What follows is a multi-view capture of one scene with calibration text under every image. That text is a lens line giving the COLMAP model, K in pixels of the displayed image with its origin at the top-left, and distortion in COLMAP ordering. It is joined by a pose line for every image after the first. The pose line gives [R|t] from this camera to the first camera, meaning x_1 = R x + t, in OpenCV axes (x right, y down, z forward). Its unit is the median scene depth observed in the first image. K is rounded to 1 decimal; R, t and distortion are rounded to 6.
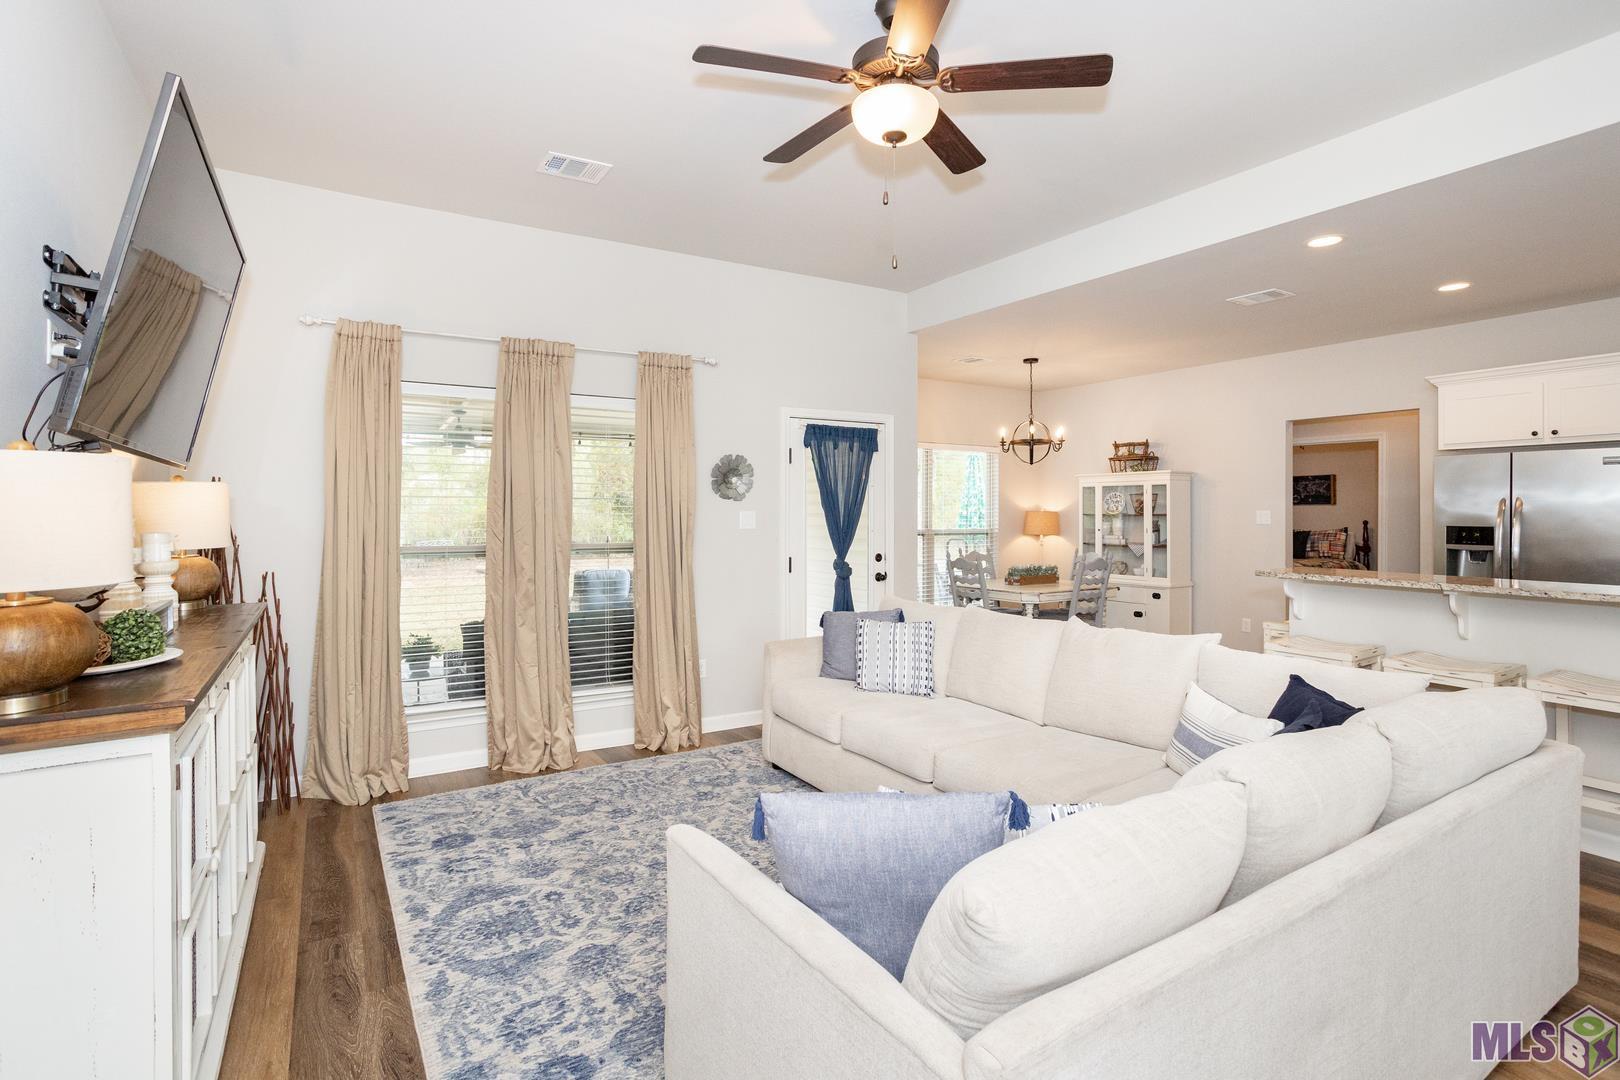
lens RADIAL K [[791.1, 0, 799.4], [0, 791.1, 514.4], [0, 0, 1]] dist [-0.043412, 0.027755]
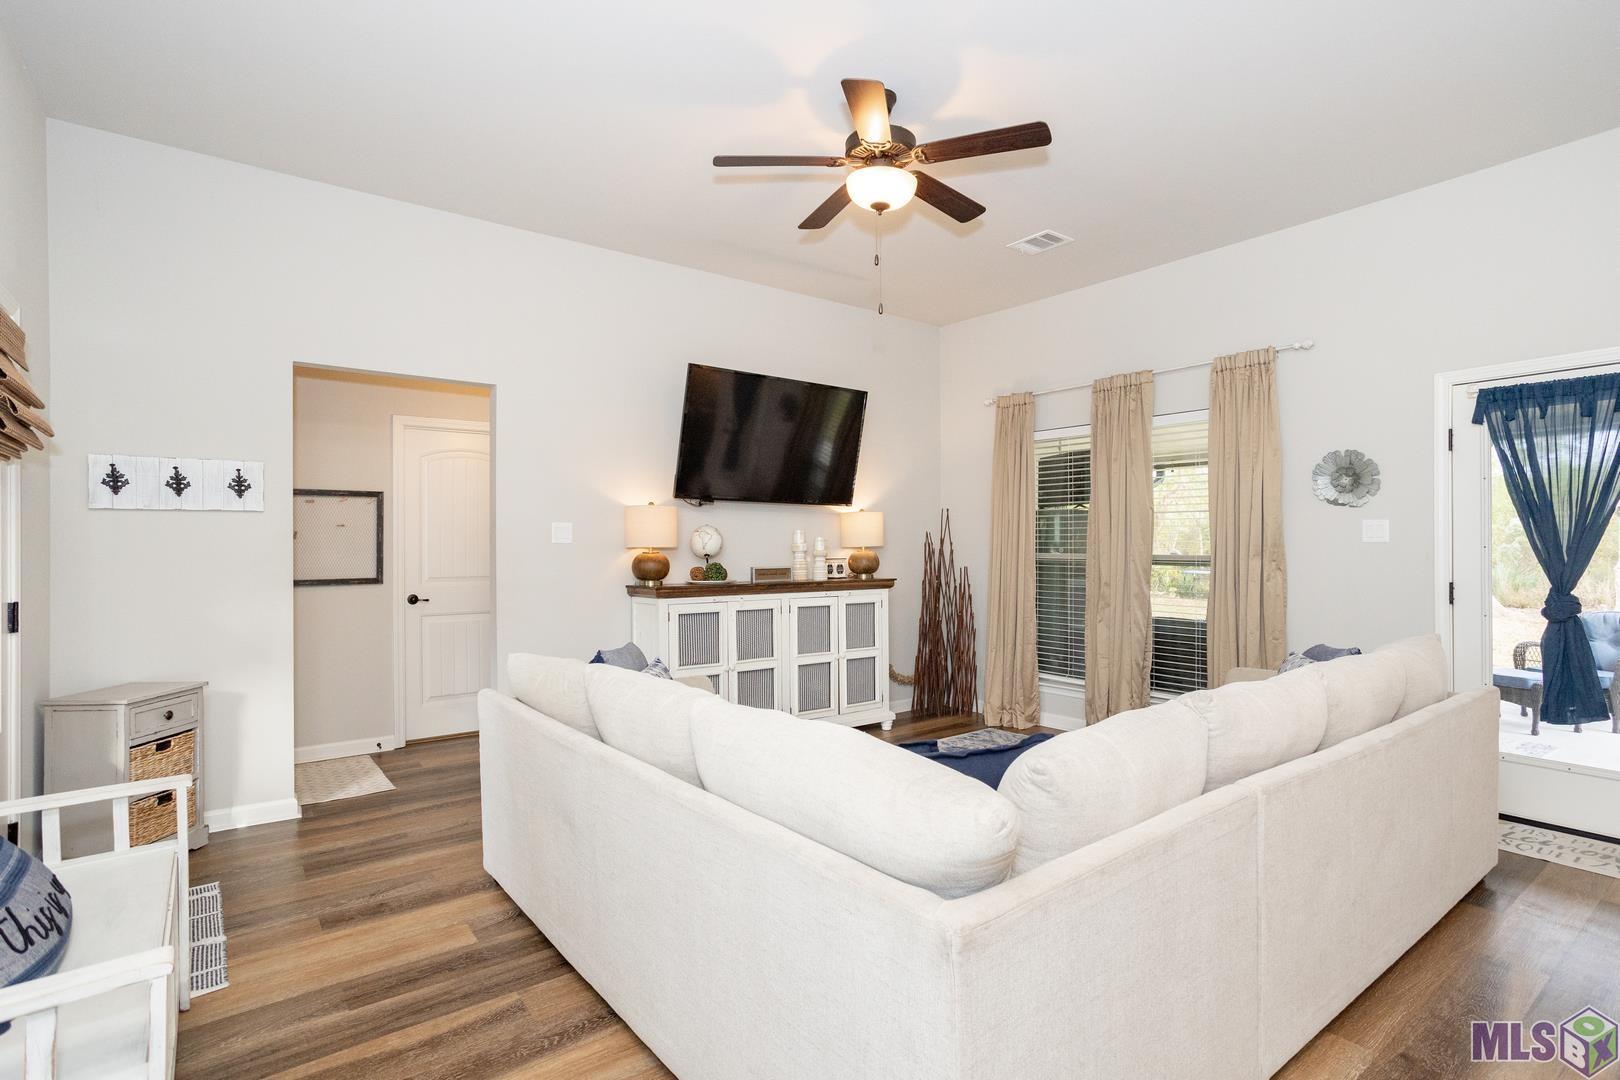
lens RADIAL K [[791.1, 0, 799.4], [0, 791.1, 514.4], [0, 0, 1]] dist [-0.043412, 0.027755]
pose [[0.078497, -0.035700, -0.996275, 0.785835], [-0.004803, 0.999333, -0.036188, 0.025765], [0.996903, 0.007626, 0.078273, 0.450543]]
